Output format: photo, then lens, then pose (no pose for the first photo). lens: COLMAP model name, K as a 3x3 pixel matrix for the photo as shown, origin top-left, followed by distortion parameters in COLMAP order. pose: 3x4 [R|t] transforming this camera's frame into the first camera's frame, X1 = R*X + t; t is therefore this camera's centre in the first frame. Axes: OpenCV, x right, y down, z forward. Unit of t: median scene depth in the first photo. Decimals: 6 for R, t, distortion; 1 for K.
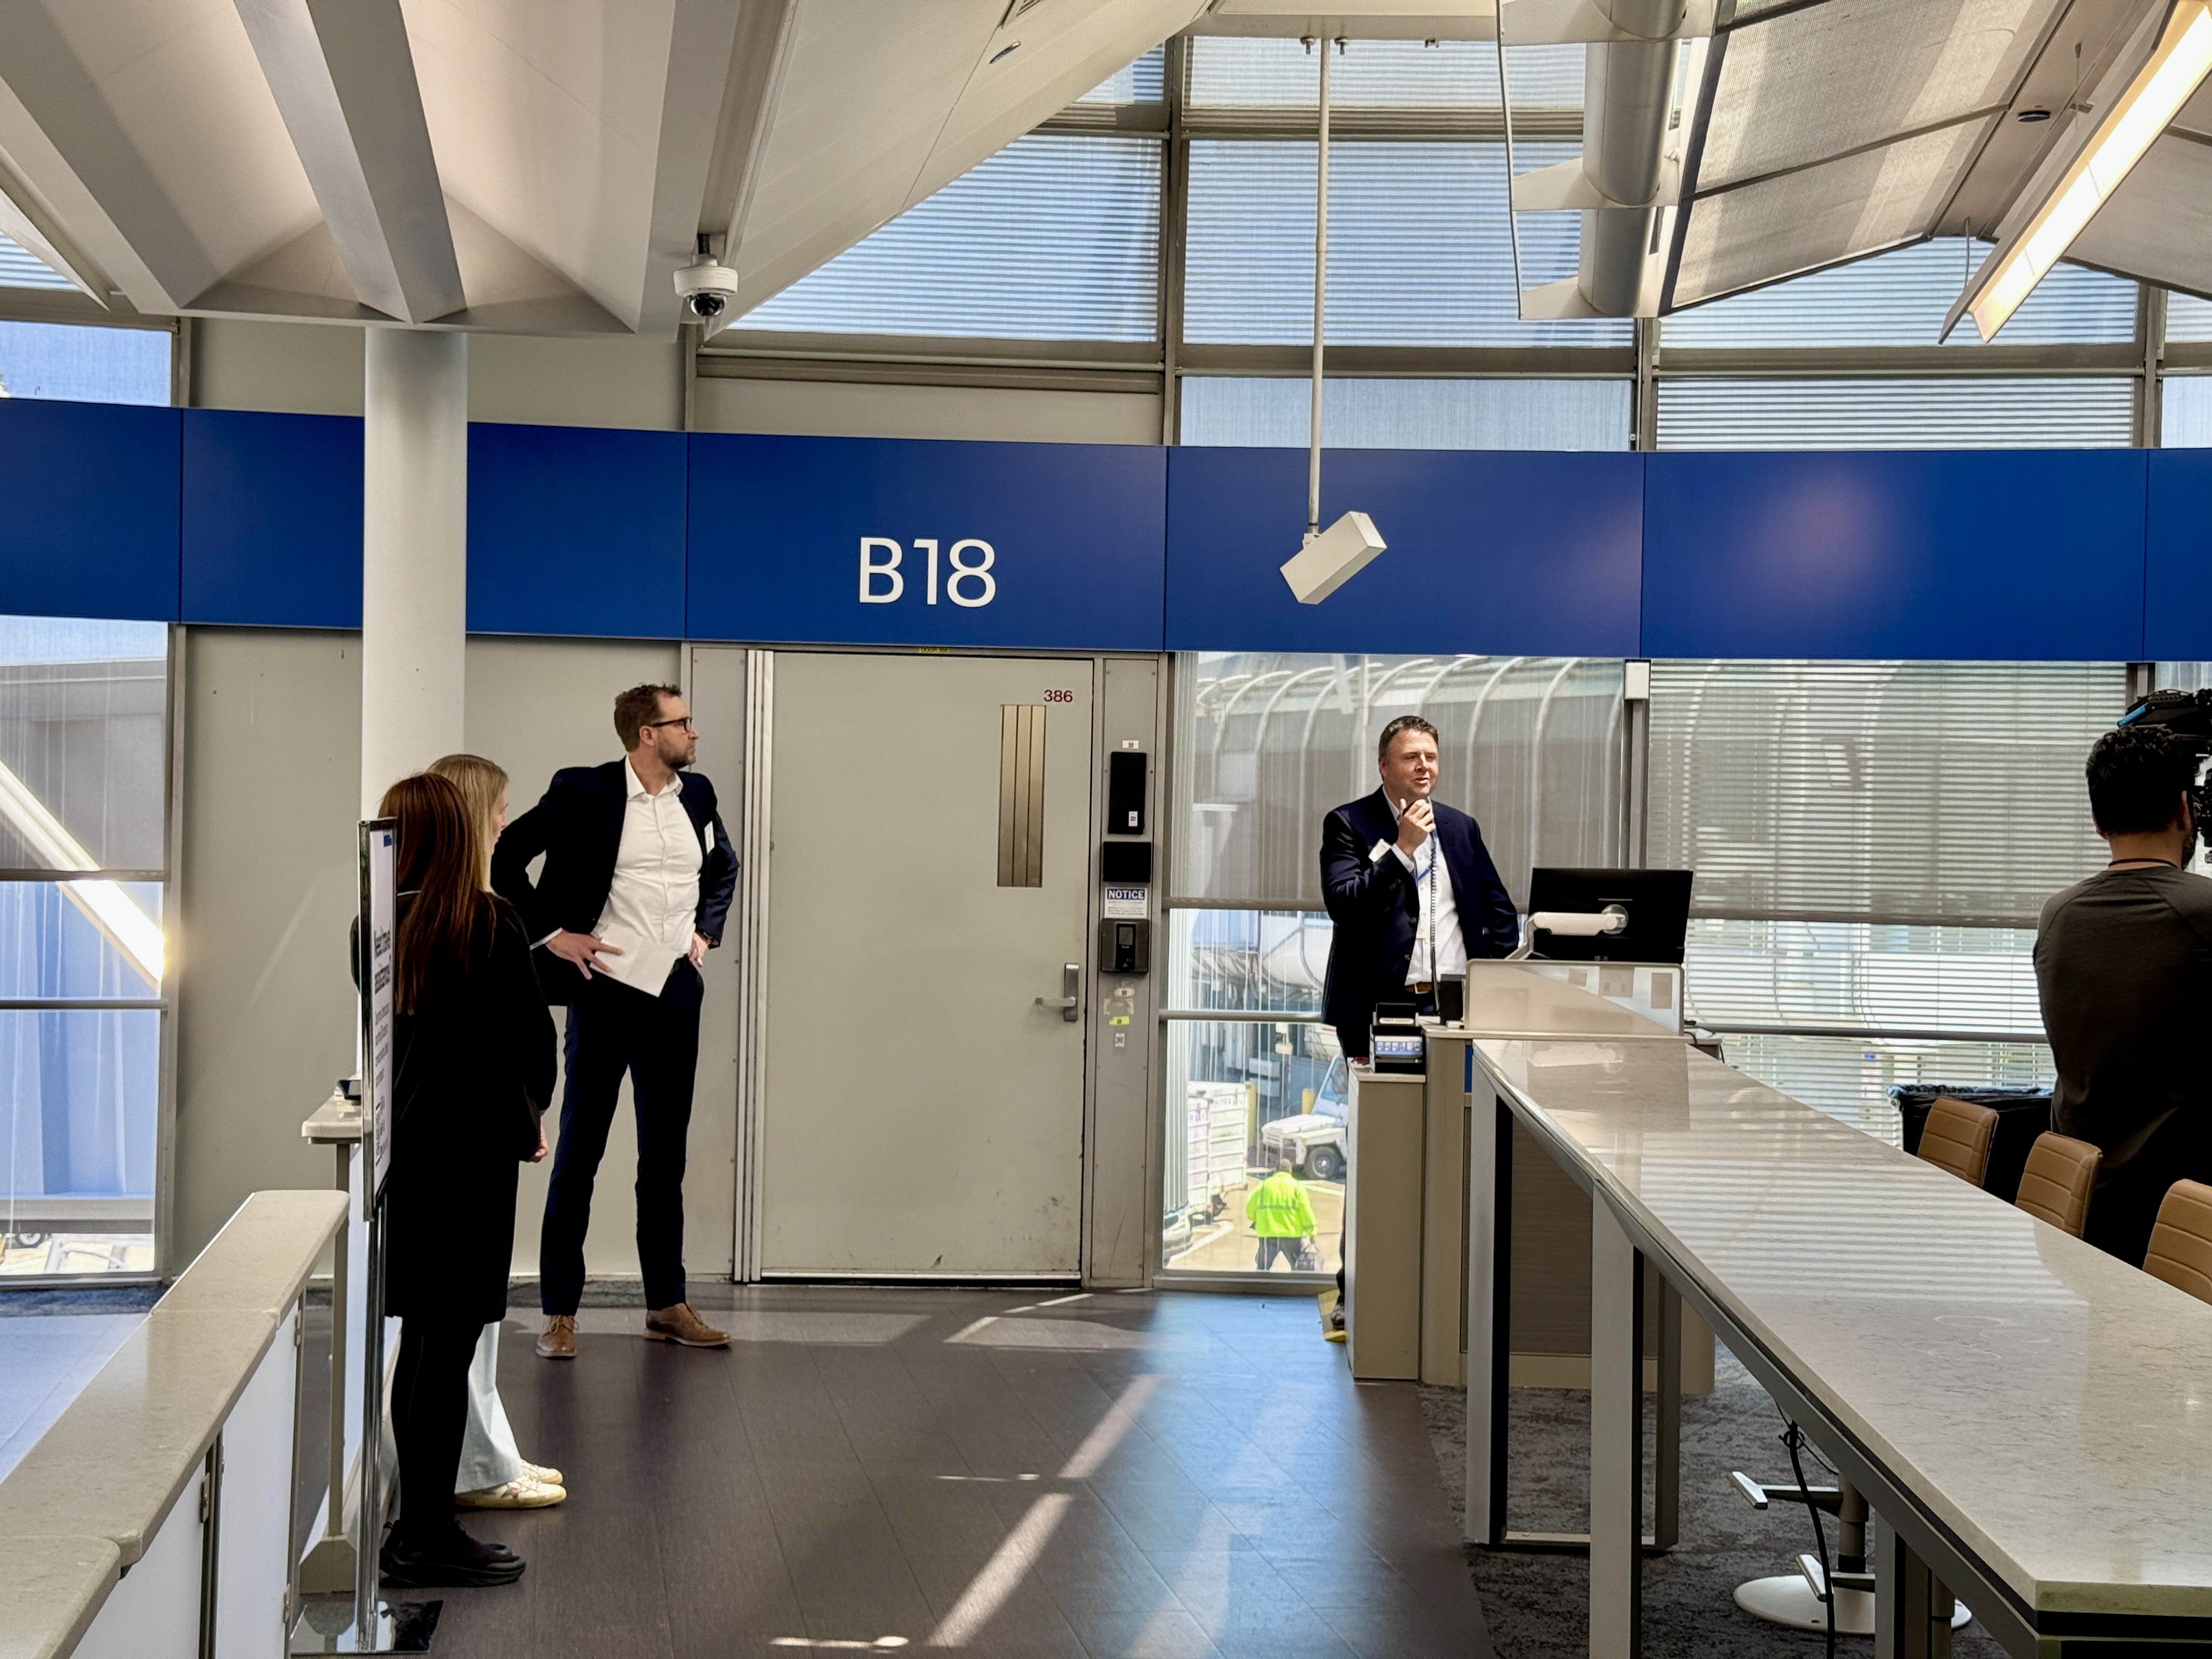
lens RADIAL K [[3061.2, 0, 1106.0], [0, 3061.2, 829.5], [0, 0, 1]] dist [0.043184, 0.041656]
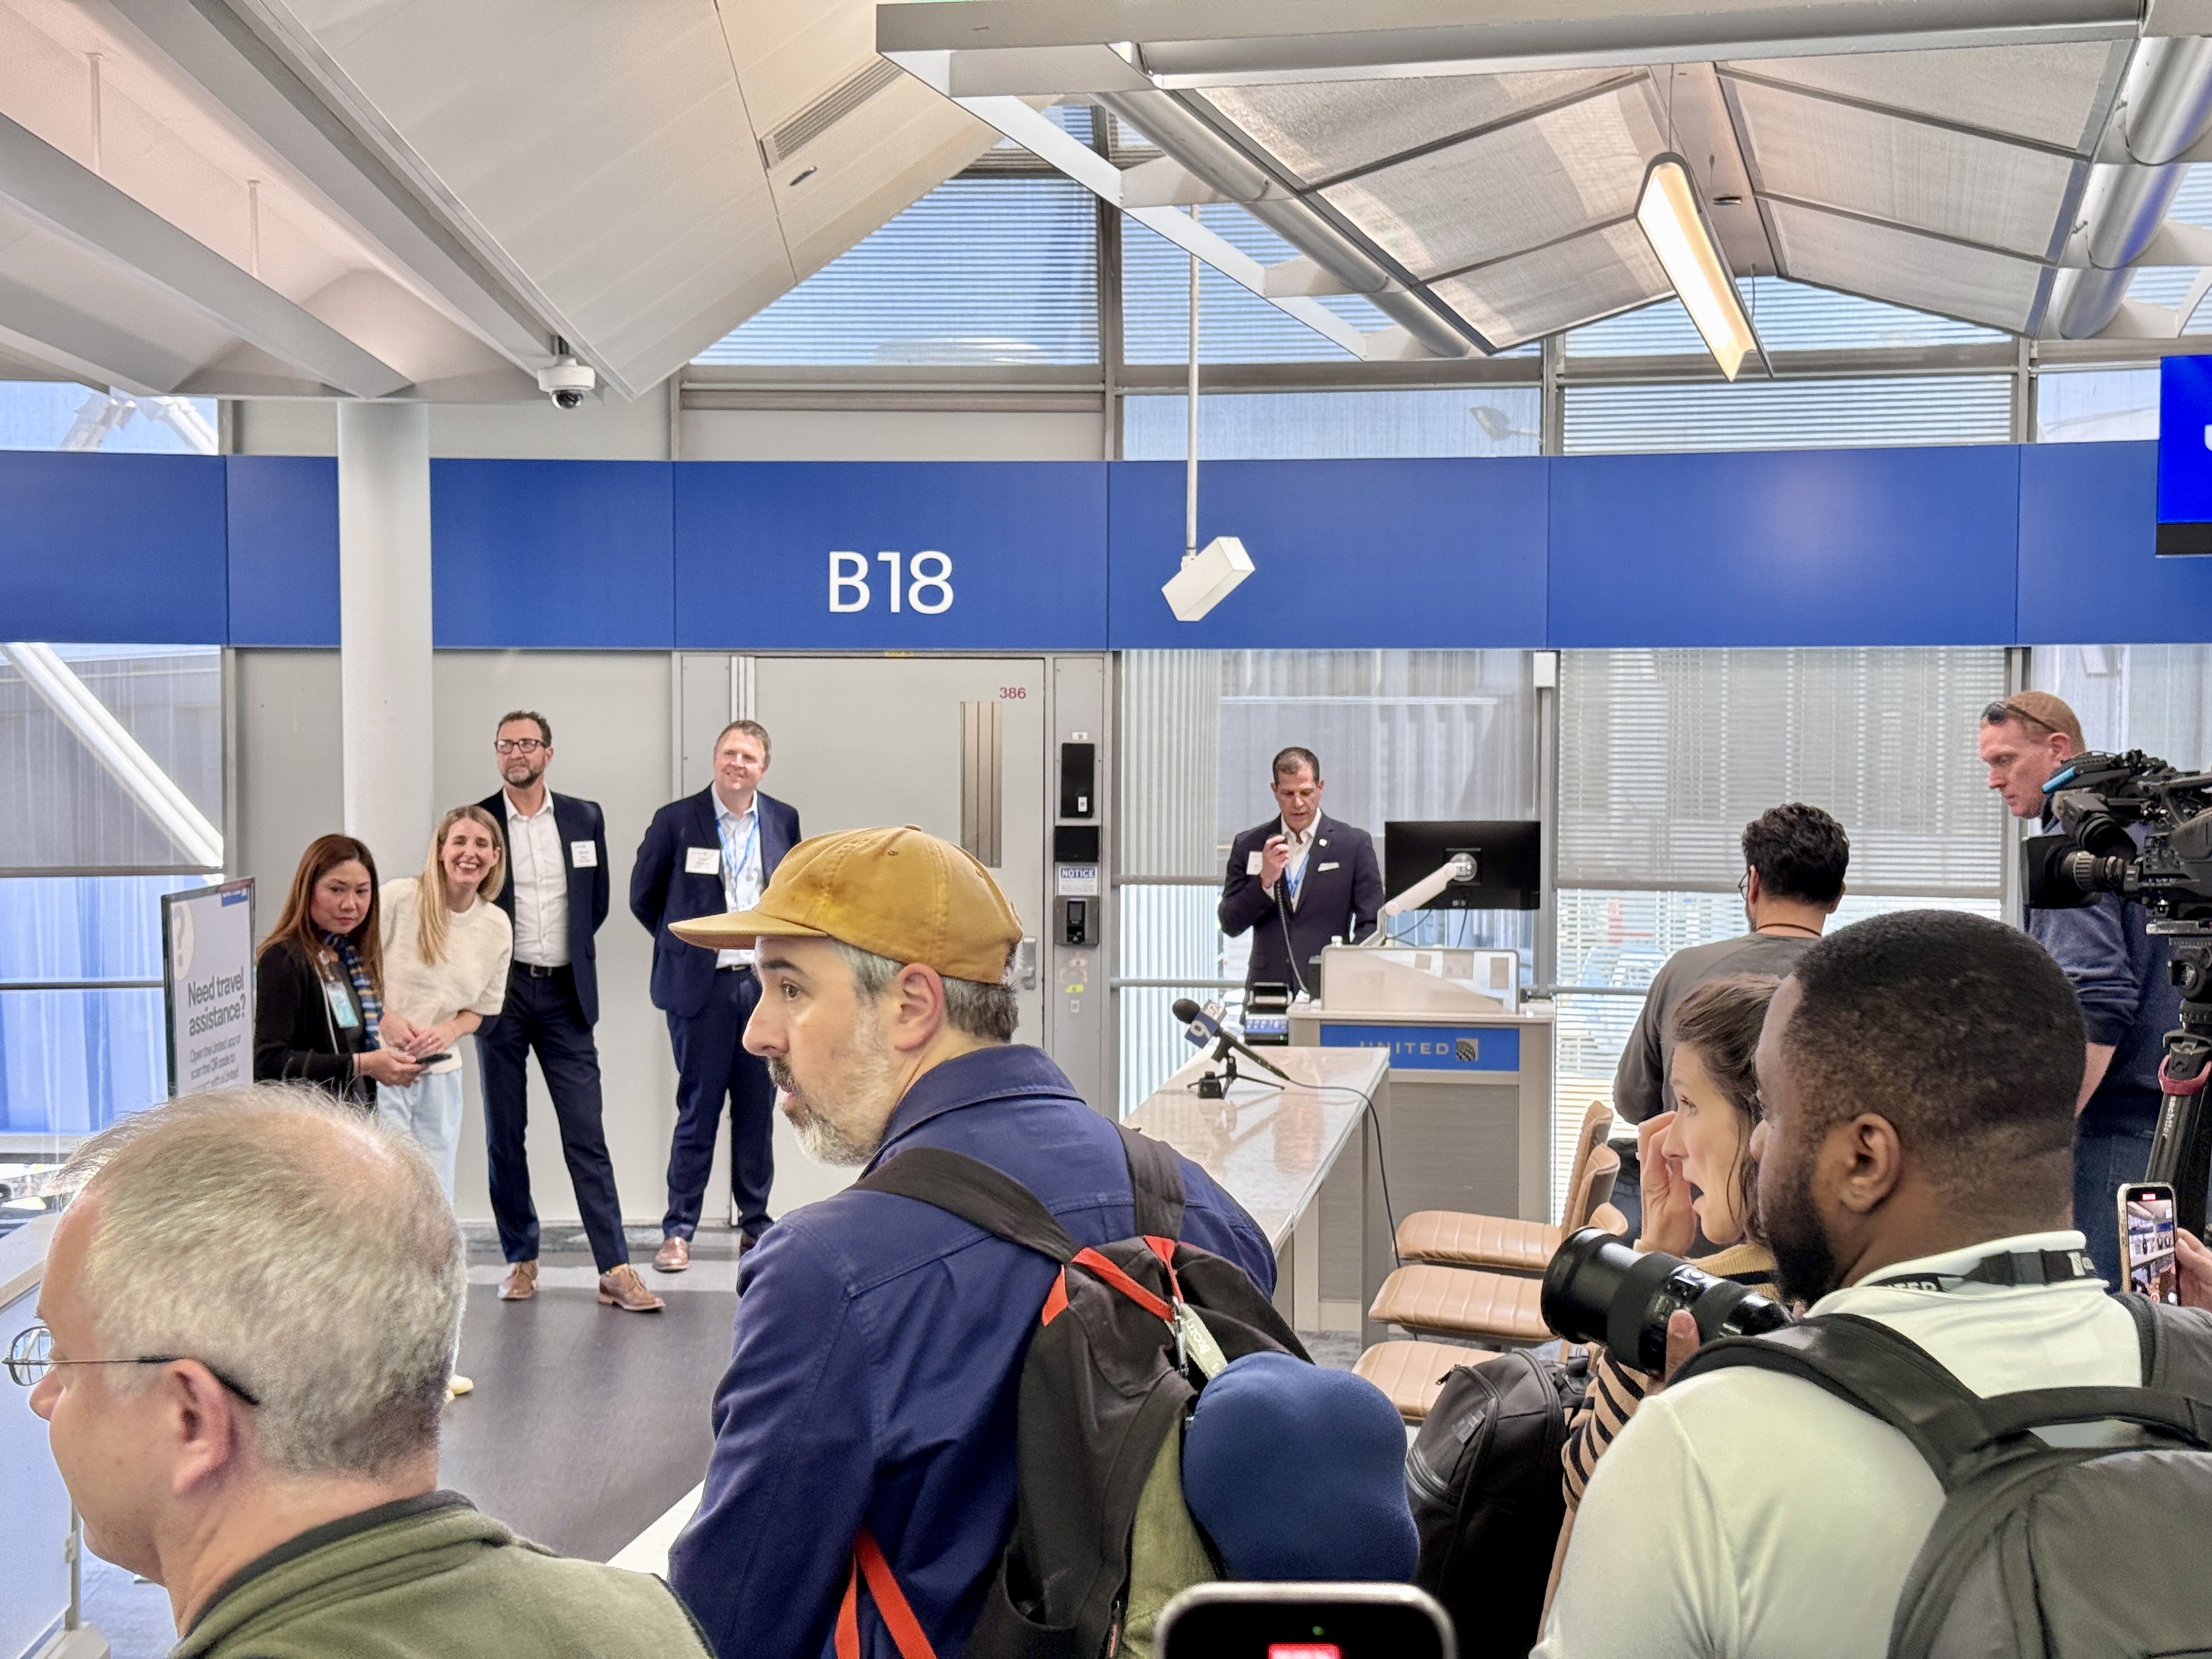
lens RADIAL K [[3061.2, 0, 1106.0], [0, 3061.2, 829.5], [0, 0, 1]] dist [0.043184, 0.041656]
pose [[0.993842, -0.012105, -0.110142, 0.138047], [0.016537, 0.999086, 0.039417, -0.037563], [0.109564, -0.040995, 0.993134, -0.085242]]
